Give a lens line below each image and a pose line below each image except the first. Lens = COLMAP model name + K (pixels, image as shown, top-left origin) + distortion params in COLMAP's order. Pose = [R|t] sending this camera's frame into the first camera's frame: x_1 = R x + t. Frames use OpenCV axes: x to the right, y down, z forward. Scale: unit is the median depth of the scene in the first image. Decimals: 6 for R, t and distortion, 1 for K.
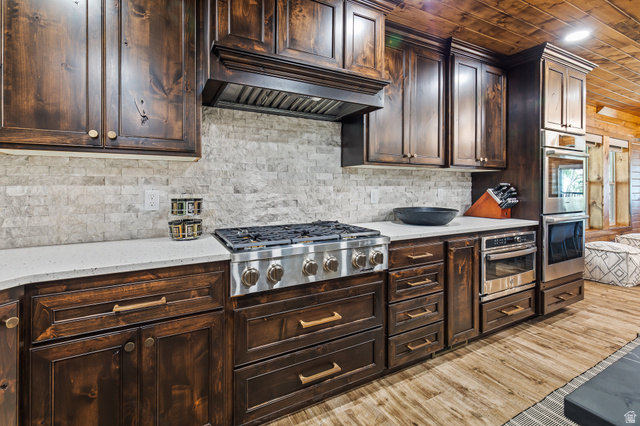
lens RADIAL K [[290.2, 0, 310.2], [0, 290.2, 185.9], [0, 0, 1]] dist [0.004672, -0.002043]
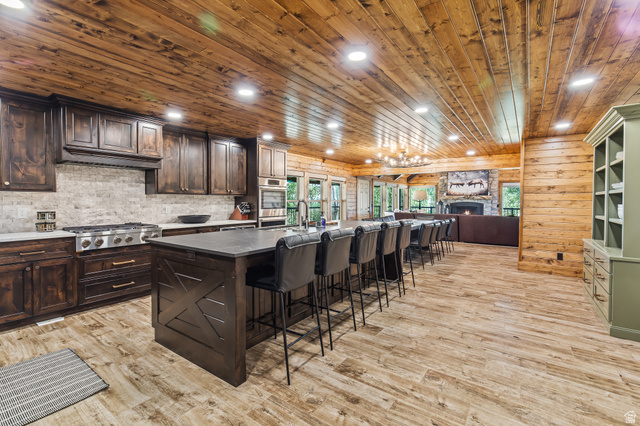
lens RADIAL K [[290.2, 0, 316.5], [0, 290.2, 206.8], [0, 0, 1]] dist [0.004672, -0.002043]
pose [[0.889087, -0.008440, 0.457661, 0.306247], [-0.001528, 0.999770, 0.021406, -0.035329], [-0.457737, -0.019731, 0.888869, -1.579467]]
